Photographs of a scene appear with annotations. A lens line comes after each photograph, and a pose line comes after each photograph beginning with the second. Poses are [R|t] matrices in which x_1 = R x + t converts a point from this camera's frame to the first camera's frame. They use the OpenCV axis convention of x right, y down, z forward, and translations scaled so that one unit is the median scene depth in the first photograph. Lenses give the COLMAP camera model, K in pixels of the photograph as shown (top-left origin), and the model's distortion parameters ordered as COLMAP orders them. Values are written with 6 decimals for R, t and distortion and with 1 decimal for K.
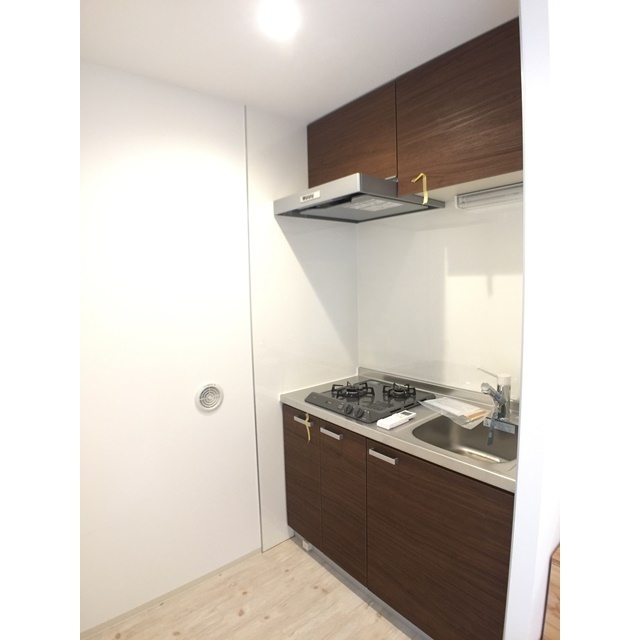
lens RADIAL K [[371.9, 0, 322.6], [0, 371.9, 317.2], [0, 0, 1]] dist [-0.074239, 0.006379]
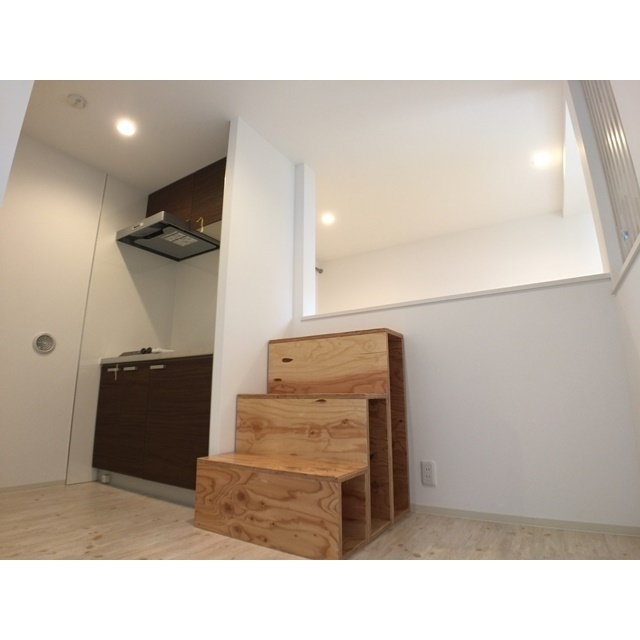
lens RADIAL K [[371.9, 0, 317.7], [0, 371.9, 319.6], [0, 0, 1]] dist [-0.074239, 0.006379]
pose [[0.955951, 0.085432, 0.280818, 0.274840], [0.004328, 0.952500, -0.304508, 0.499935], [-0.293493, 0.292311, 0.910174, -0.526410]]
